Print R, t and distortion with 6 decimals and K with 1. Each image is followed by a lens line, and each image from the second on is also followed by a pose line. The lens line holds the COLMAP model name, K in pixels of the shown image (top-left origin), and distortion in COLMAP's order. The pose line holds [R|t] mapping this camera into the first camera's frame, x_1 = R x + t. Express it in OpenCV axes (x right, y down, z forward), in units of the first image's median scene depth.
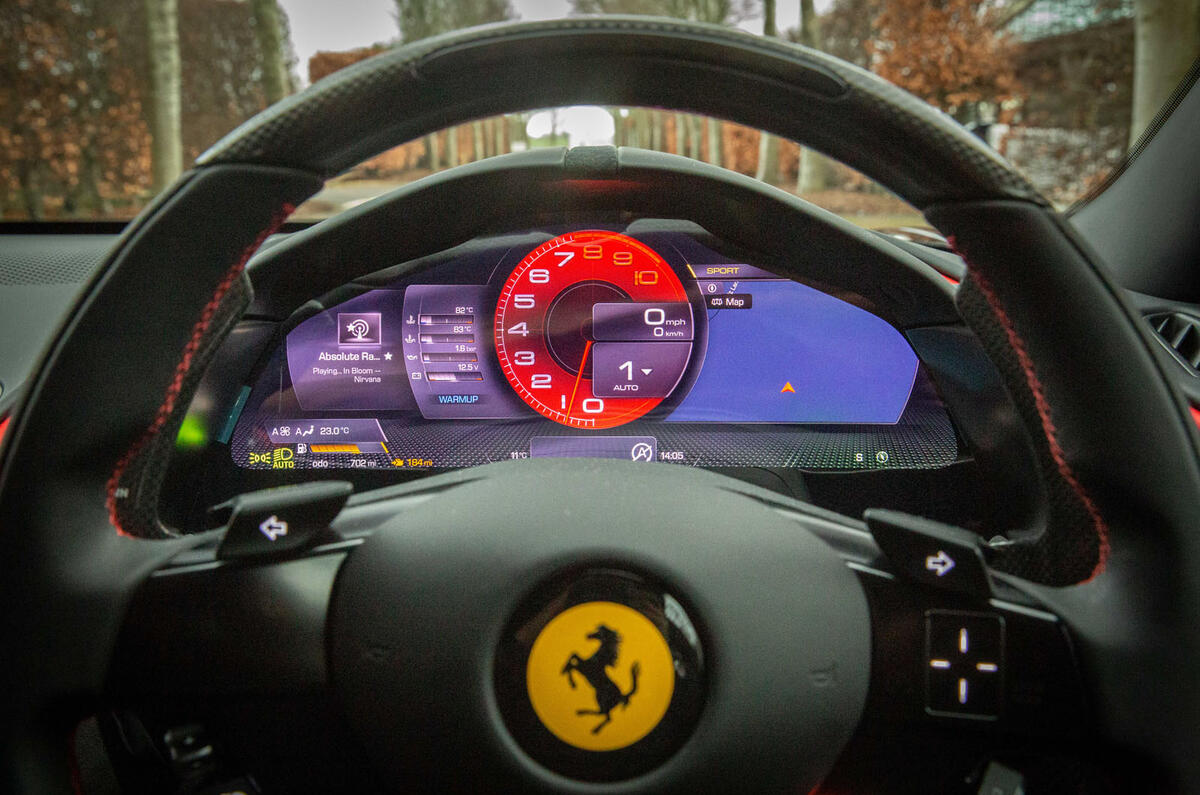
lens RADIAL K [[1213.3, 0, 599.8], [0, 1213.3, 399.0], [0, 0, 1]] dist [0.060643, 0.000000]
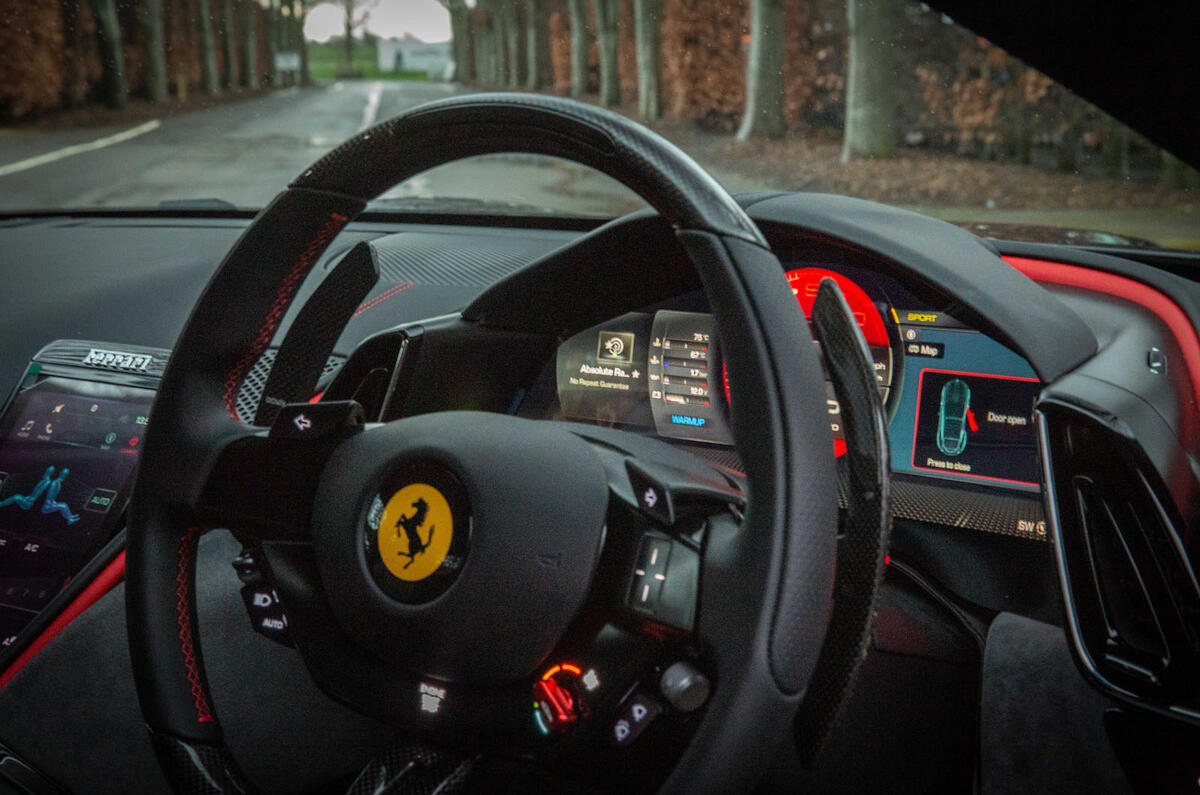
lens RADIAL K [[2185.8, 0, 599.8], [0, 2185.8, 397.9], [0, 0, 1]] dist [-0.001572, 0.000000]
pose [[0.784773, 0.091117, -0.613049, 0.996462], [-0.158457, 0.985758, -0.056330, 0.100381], [0.599185, 0.141348, 0.788034, -0.547932]]
